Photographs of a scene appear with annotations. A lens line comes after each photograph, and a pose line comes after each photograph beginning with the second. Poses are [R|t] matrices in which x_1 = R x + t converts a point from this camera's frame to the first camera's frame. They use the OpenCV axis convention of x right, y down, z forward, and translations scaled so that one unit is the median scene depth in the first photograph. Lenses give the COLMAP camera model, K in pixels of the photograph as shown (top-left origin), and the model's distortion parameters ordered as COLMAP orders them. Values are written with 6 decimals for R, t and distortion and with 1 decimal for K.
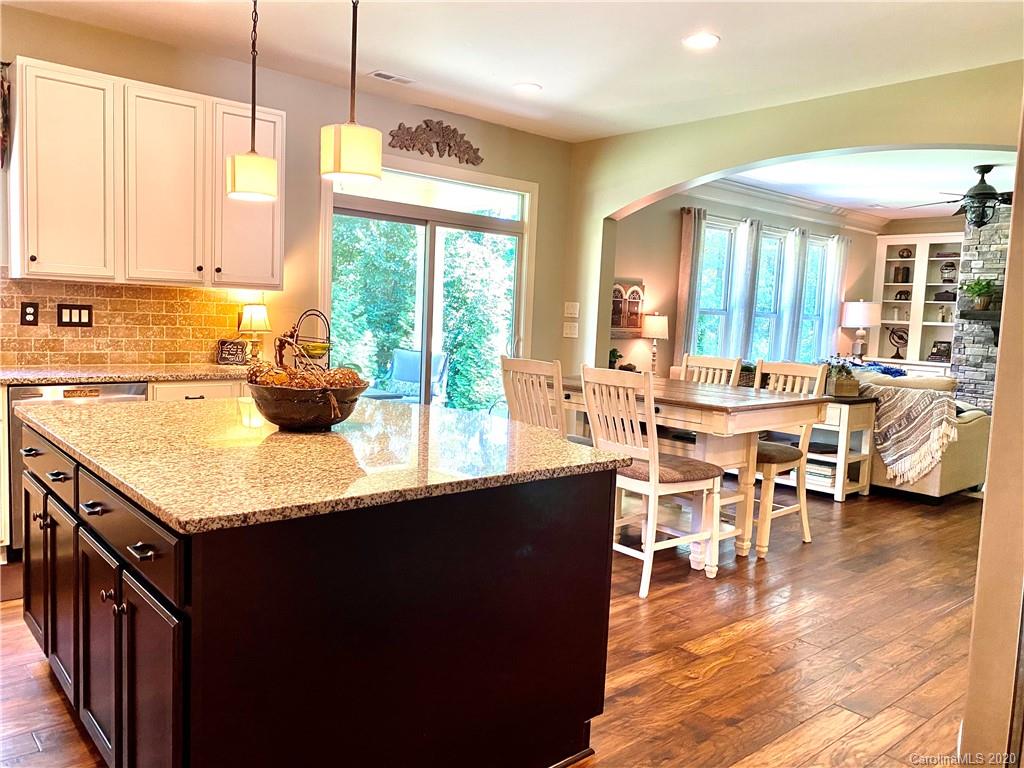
lens RADIAL K [[794.0, 0, 520.6], [0, 794.0, 375.4], [0, 0, 1]] dist [0.038457, -0.027043]
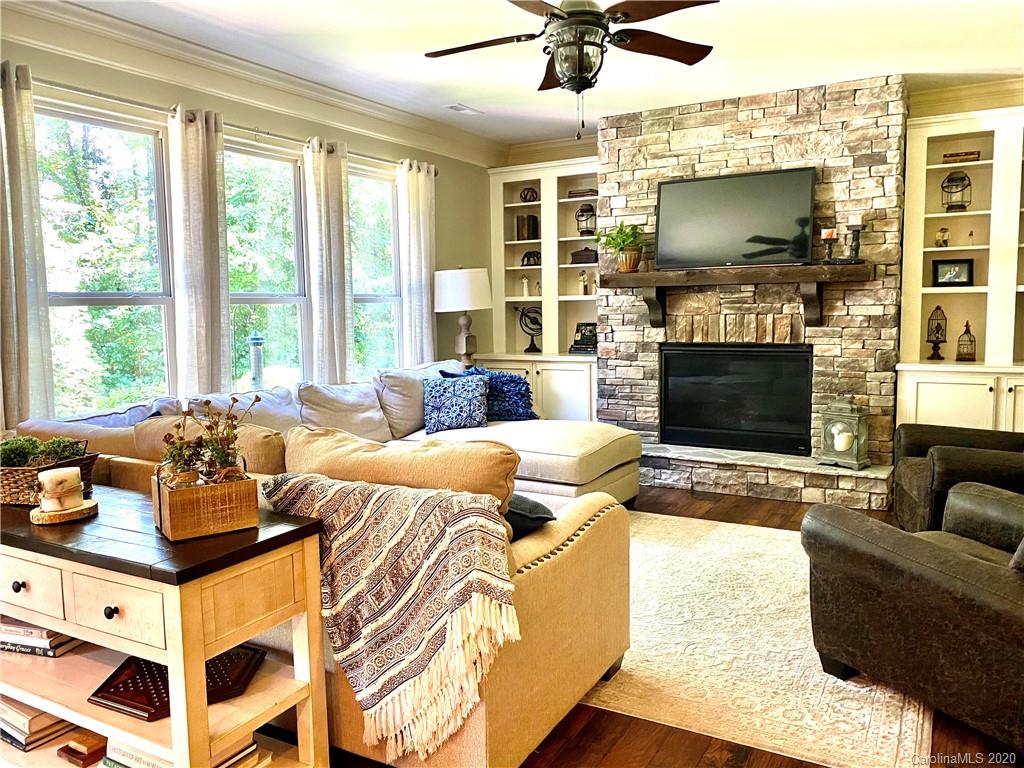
lens RADIAL K [[794.0, 0, 507.9], [0, 794.0, 382.5], [0, 0, 1]] dist [0.038457, -0.027043]
pose [[0.946795, -0.095777, 0.307254, 0.268916], [0.089015, 0.995380, 0.035979, -0.024041], [-0.309281, -0.006715, 0.950947, 0.408144]]
